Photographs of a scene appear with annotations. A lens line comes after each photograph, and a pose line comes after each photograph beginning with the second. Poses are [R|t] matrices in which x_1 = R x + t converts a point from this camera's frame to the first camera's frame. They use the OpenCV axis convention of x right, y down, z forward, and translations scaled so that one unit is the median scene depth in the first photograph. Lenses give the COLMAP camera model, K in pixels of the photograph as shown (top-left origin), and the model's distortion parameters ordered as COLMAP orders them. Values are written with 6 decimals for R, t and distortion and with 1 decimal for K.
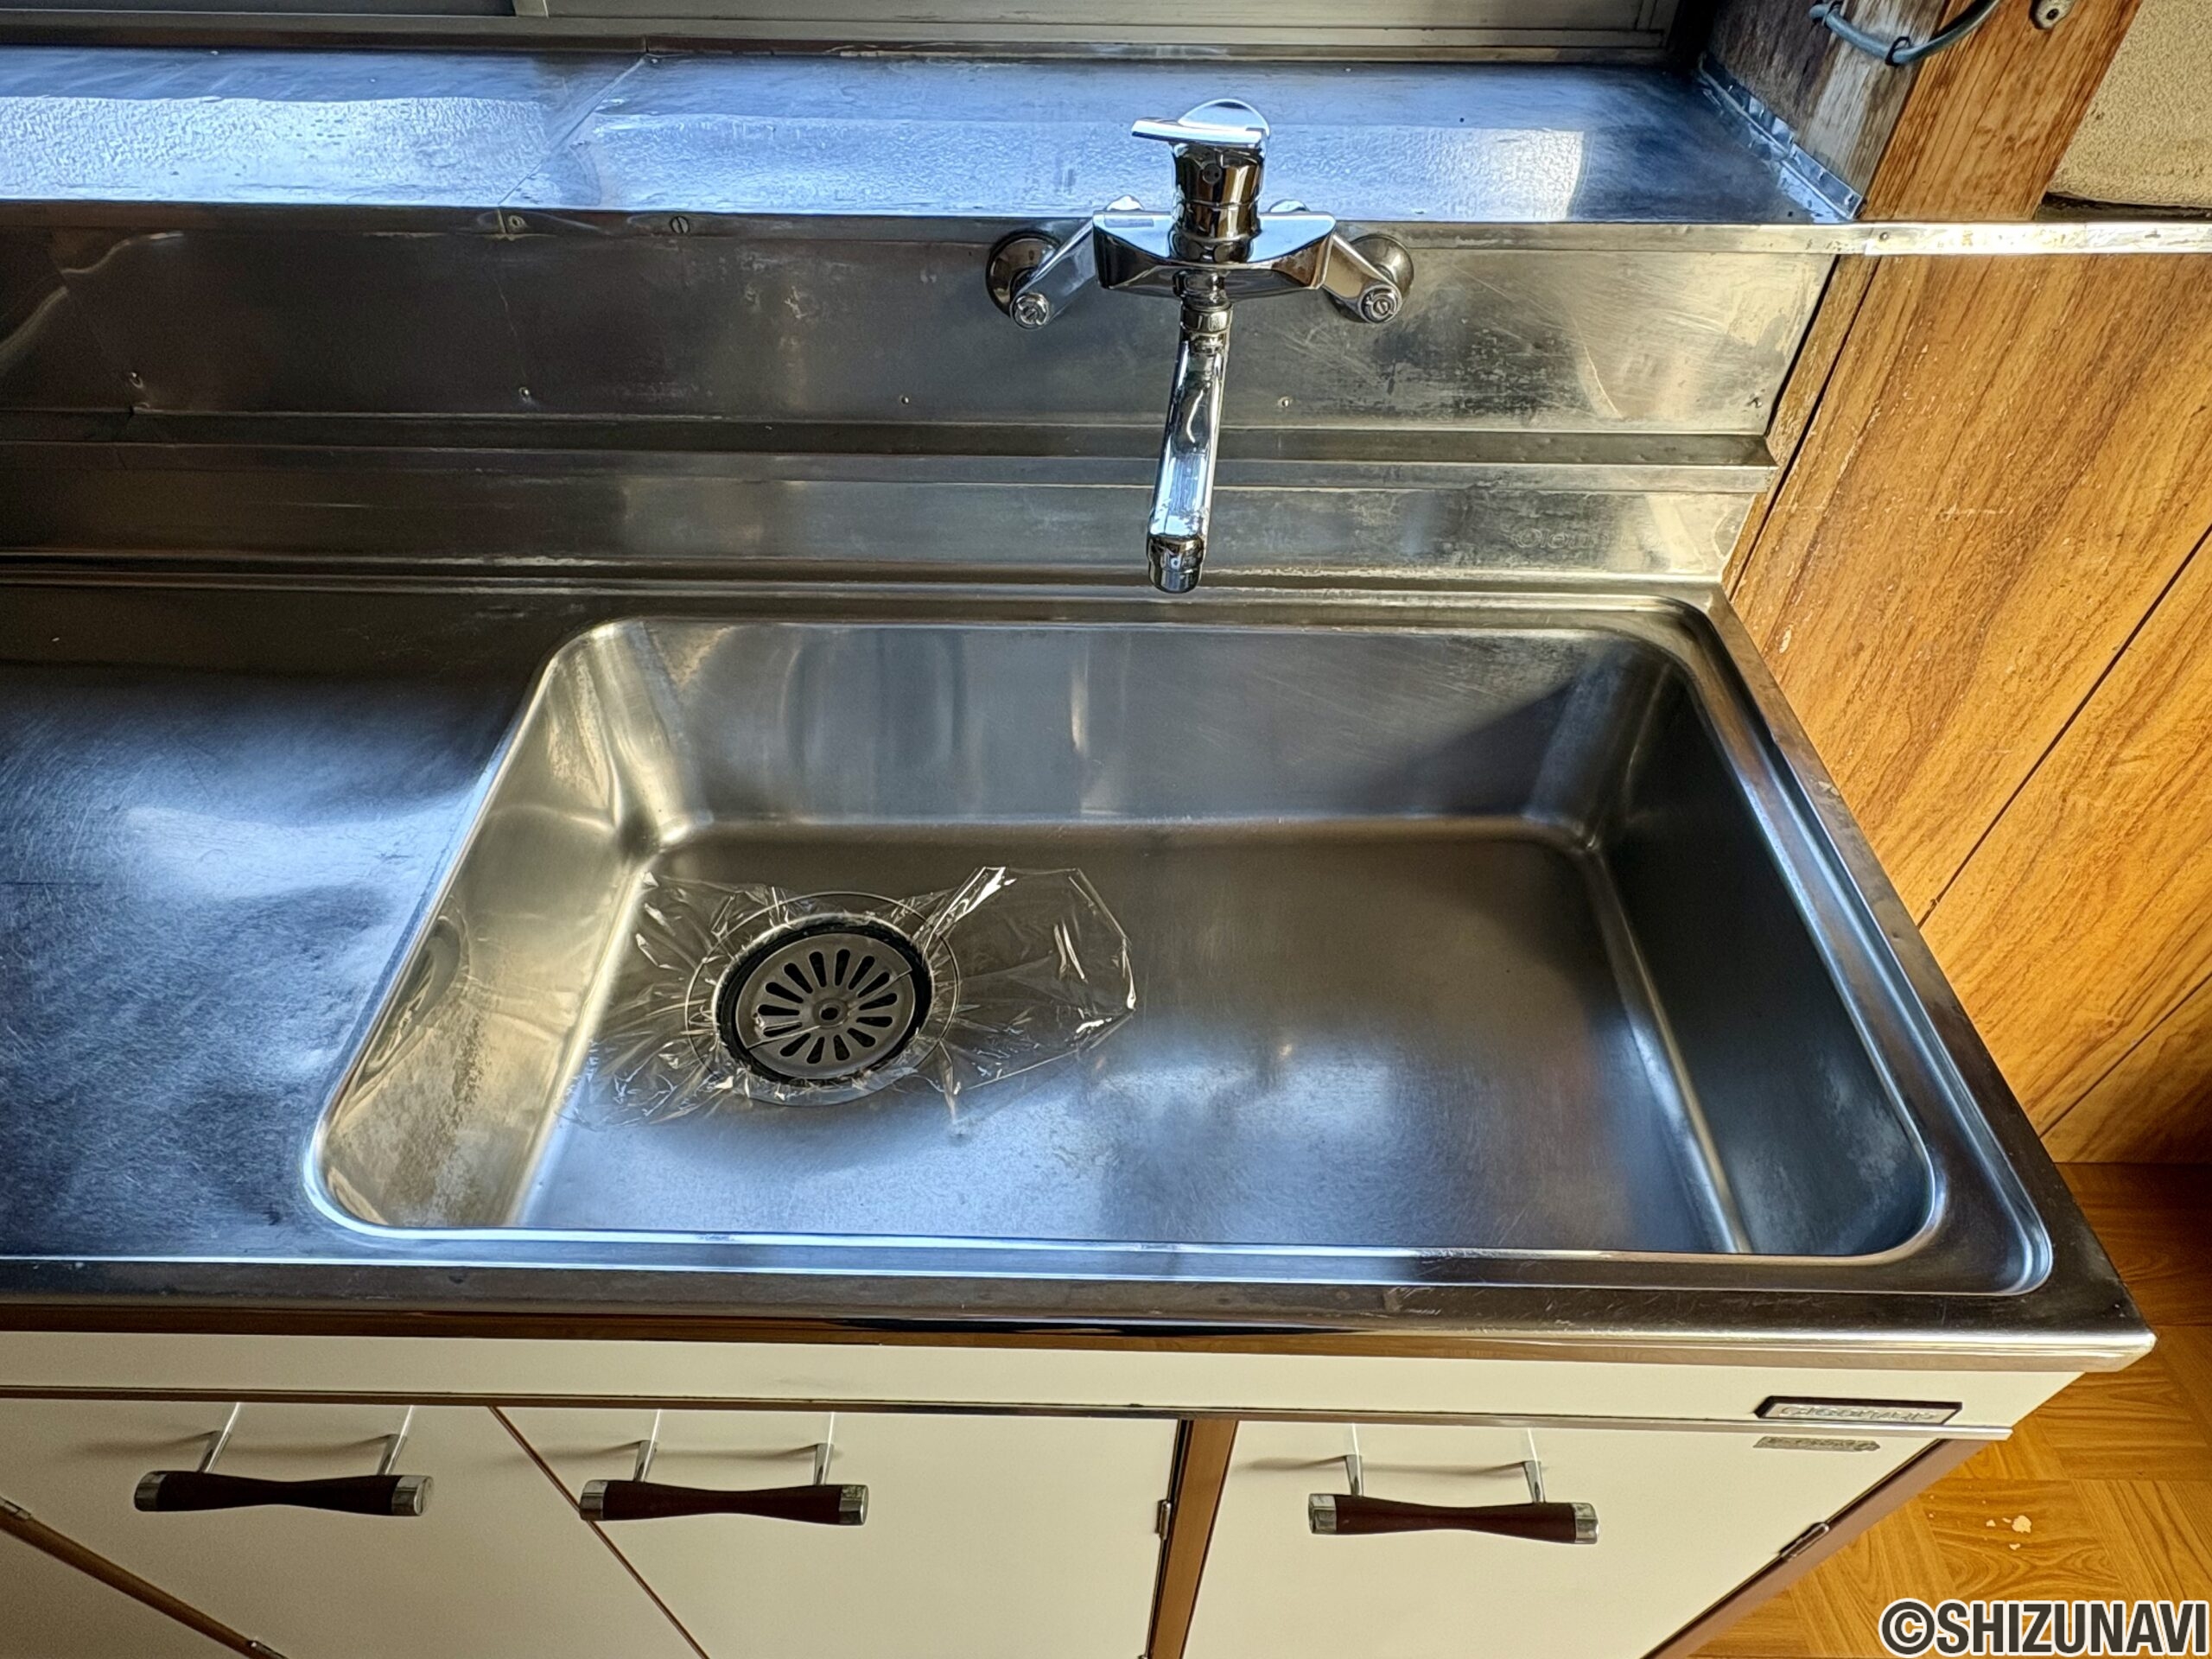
lens RADIAL K [[1259.9, 0, 1101.1], [0, 1259.9, 830.6], [0, 0, 1]] dist [-0.002465, 0.002200]
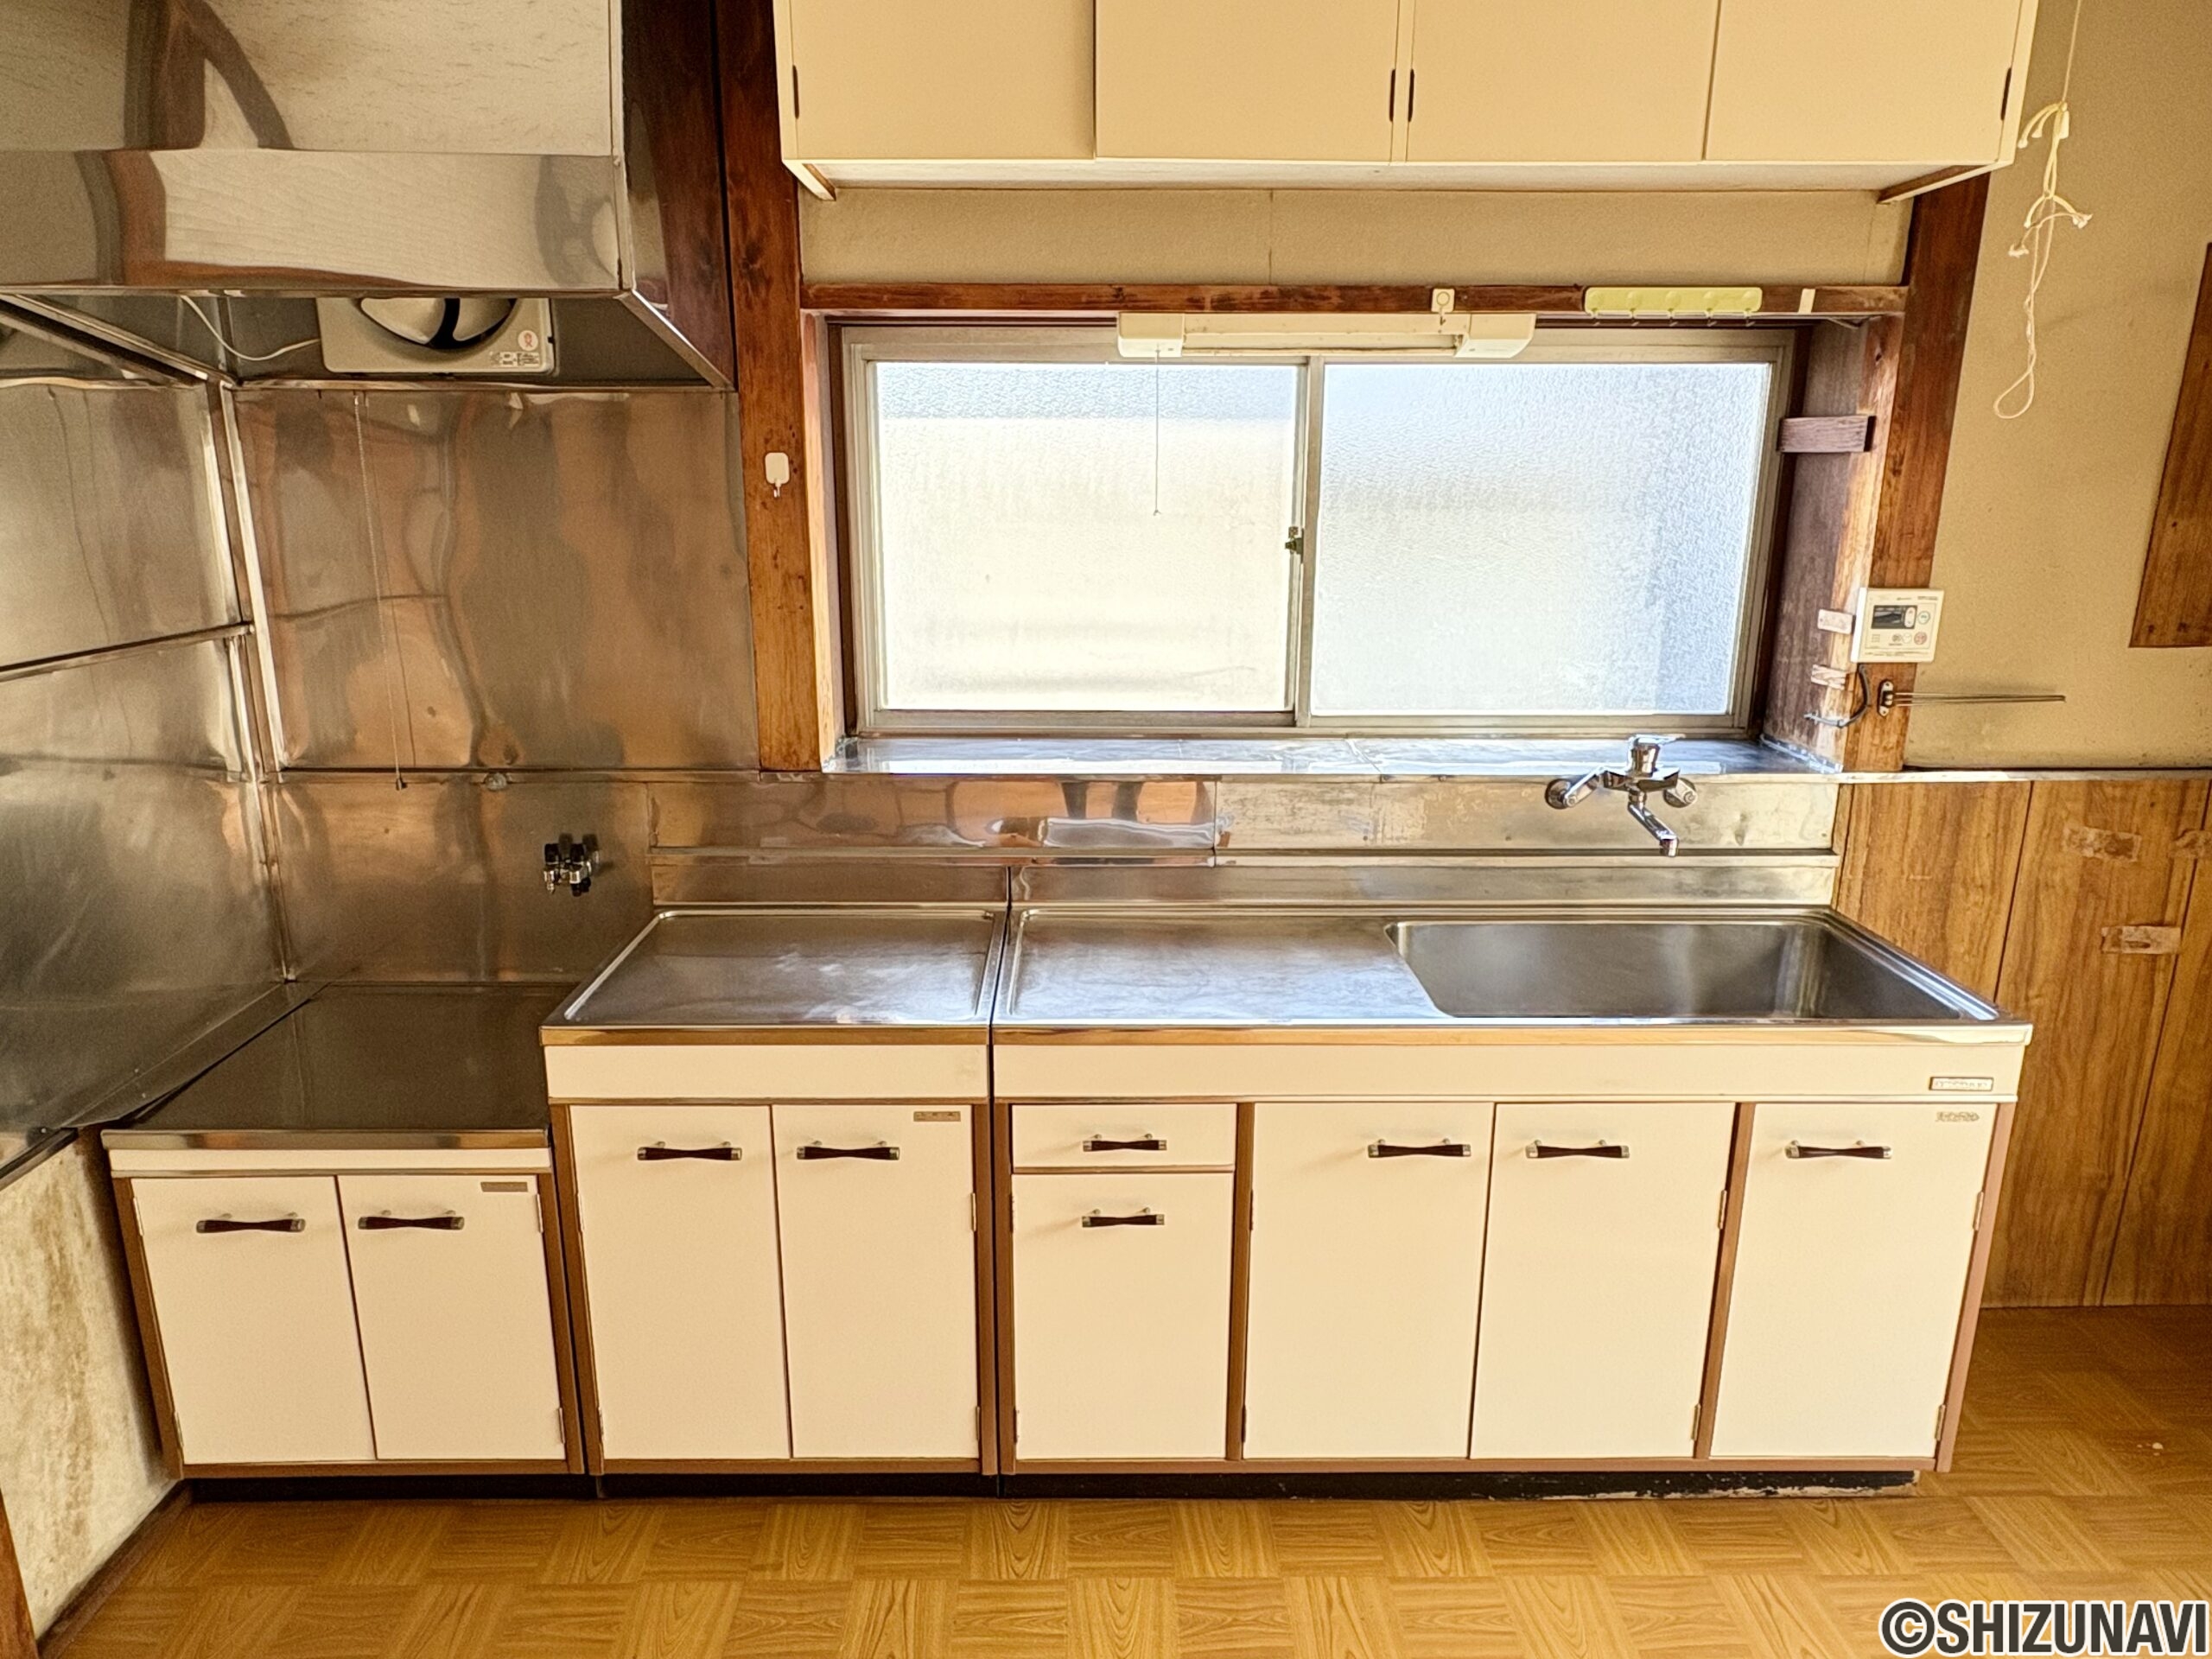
lens RADIAL K [[1399.0, 0, 1106.6], [0, 1399.0, 827.4], [0, 0, 1]] dist [0.000754, -0.001706]
pose [[0.999699, -0.008264, 0.023079, -1.092350], [0.019116, 0.852173, -0.522911, 1.191204], [-0.015346, 0.523195, 0.852075, -1.544631]]
